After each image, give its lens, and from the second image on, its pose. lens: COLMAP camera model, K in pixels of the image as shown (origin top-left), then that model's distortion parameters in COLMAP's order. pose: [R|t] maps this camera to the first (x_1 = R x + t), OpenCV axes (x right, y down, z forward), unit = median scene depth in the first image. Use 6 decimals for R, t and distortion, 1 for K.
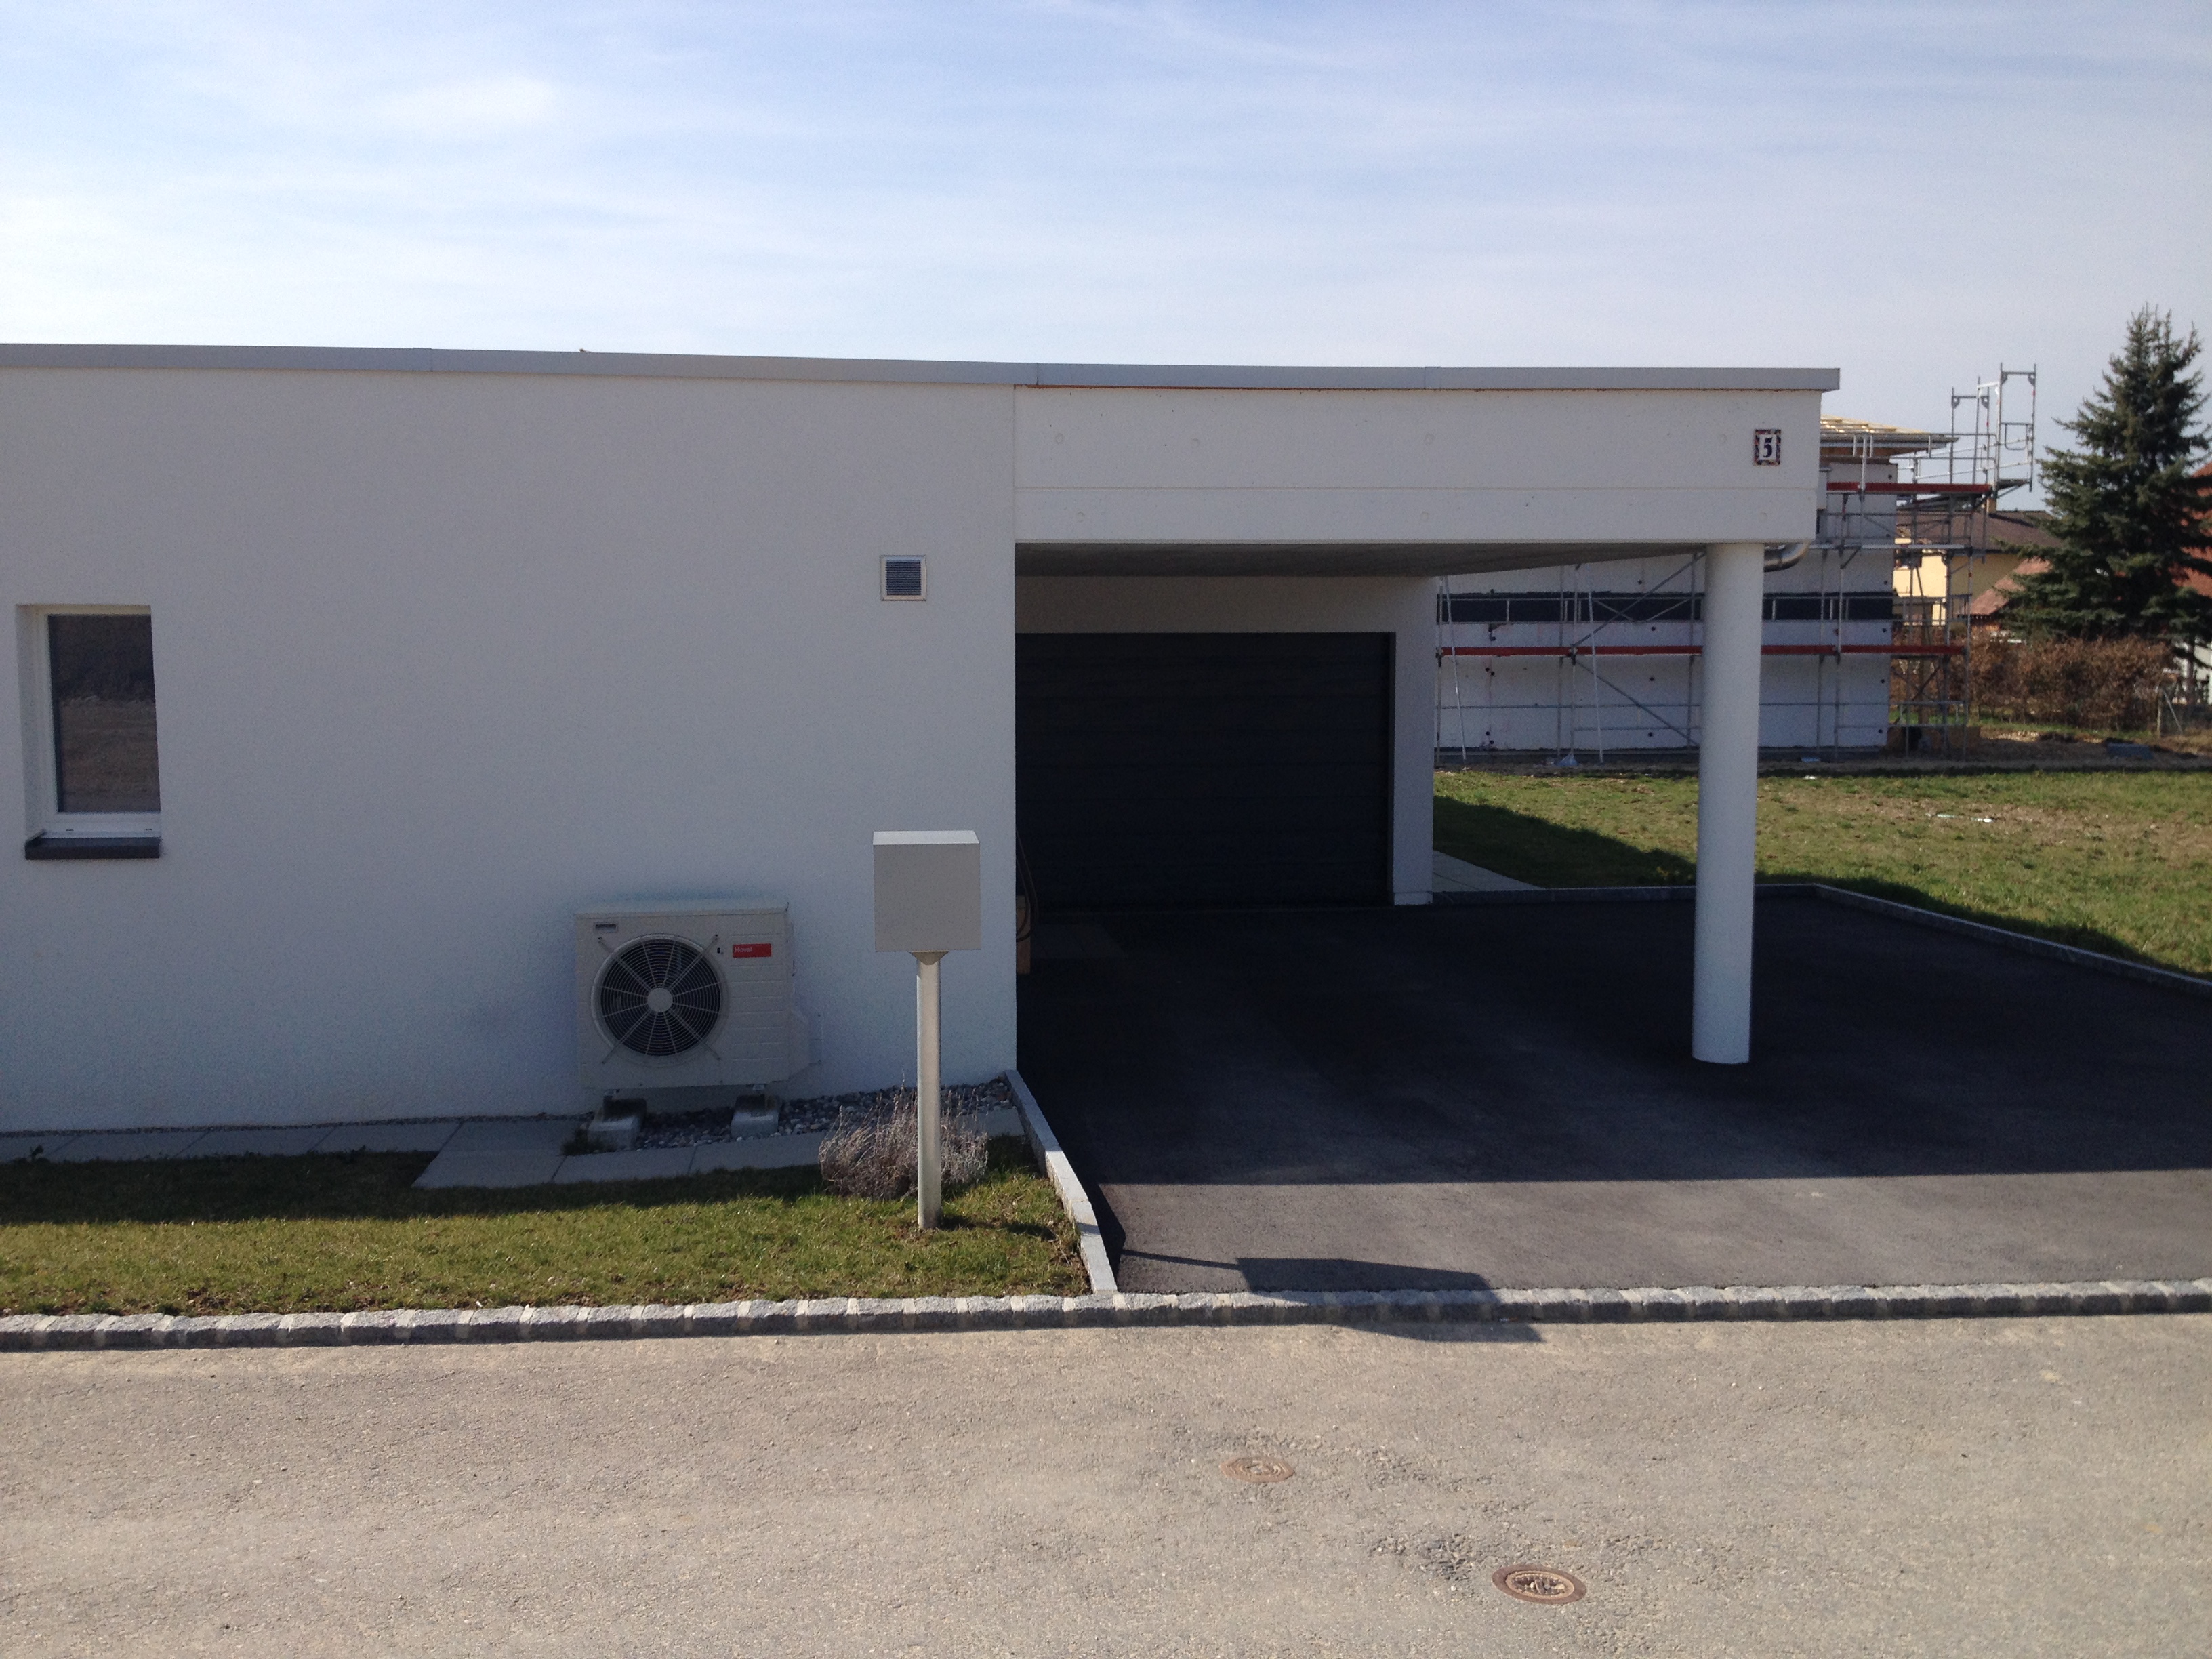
lens RADIAL K [[2083.5, 0, 1106.0], [0, 2083.5, 829.5], [0, 0, 1]] dist [-0.005480, -0.003676]
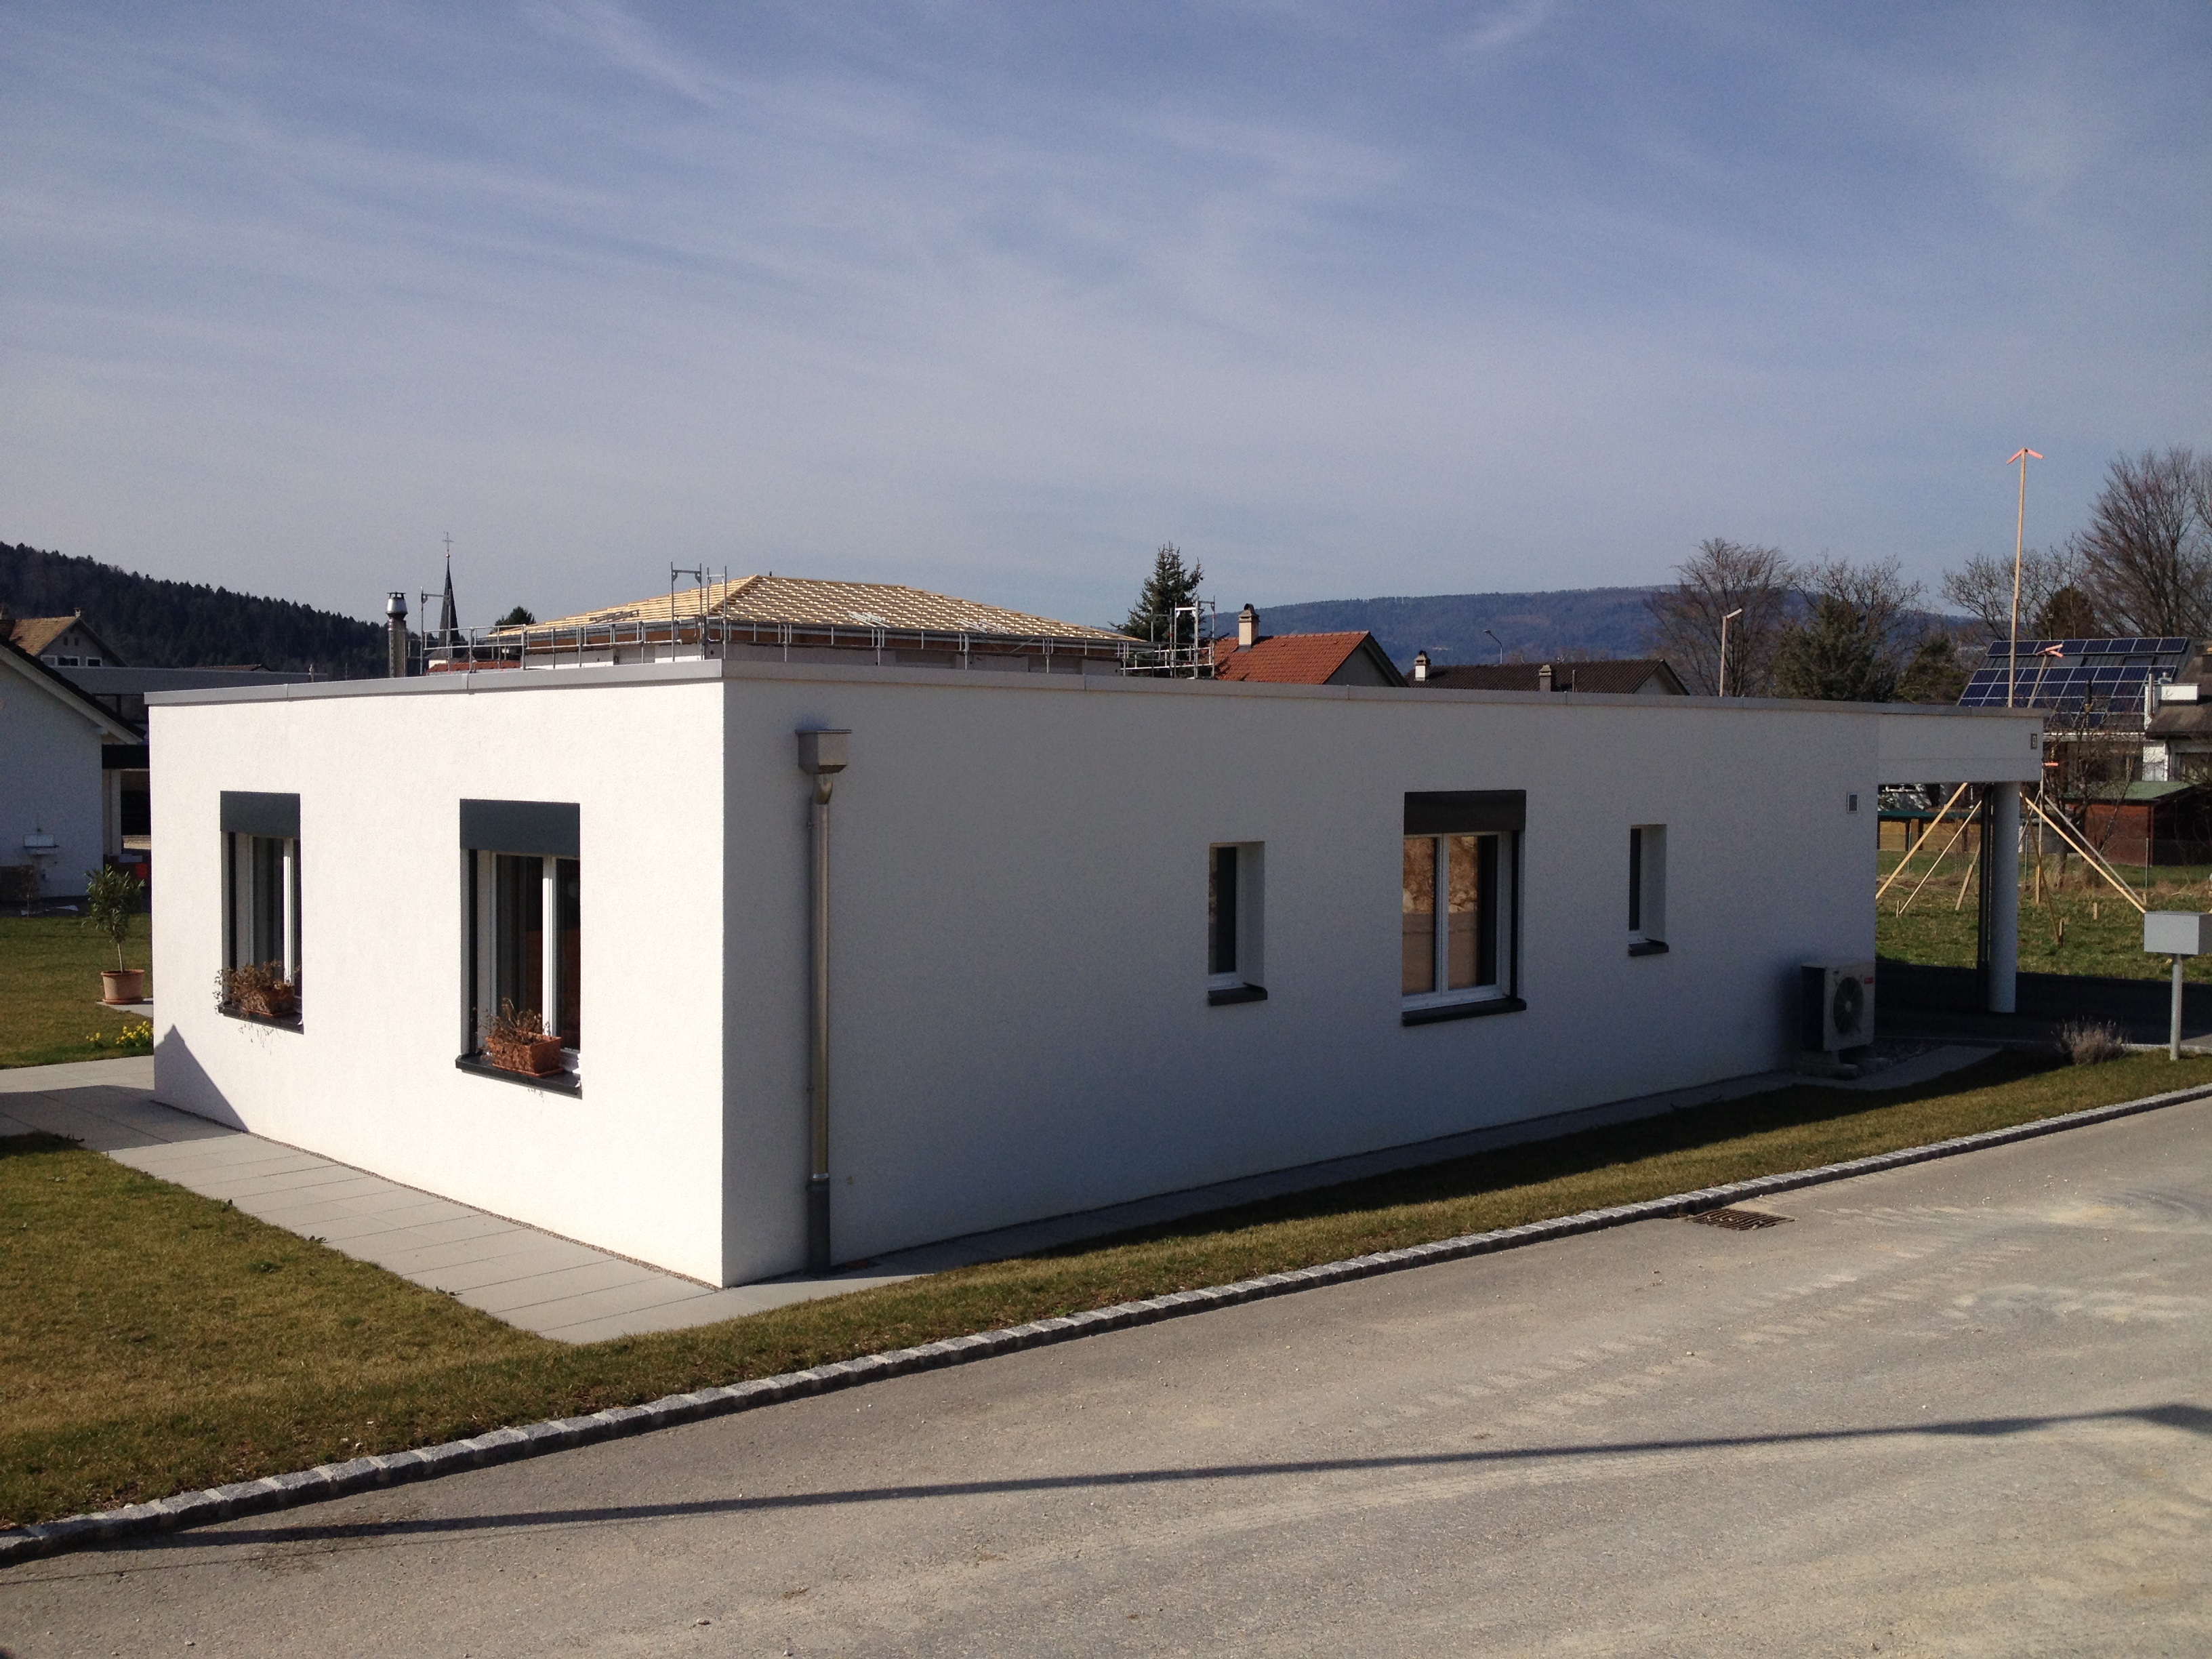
lens RADIAL K [[2083.5, 0, 1106.0], [0, 2083.5, 829.5], [0, 0, 1]] dist [-0.005480, -0.003676]
pose [[0.816393, -0.018888, 0.577188, -0.298967], [0.058896, 0.996977, -0.050680, -0.004805], [-0.574486, 0.075369, 0.815037, -0.044413]]
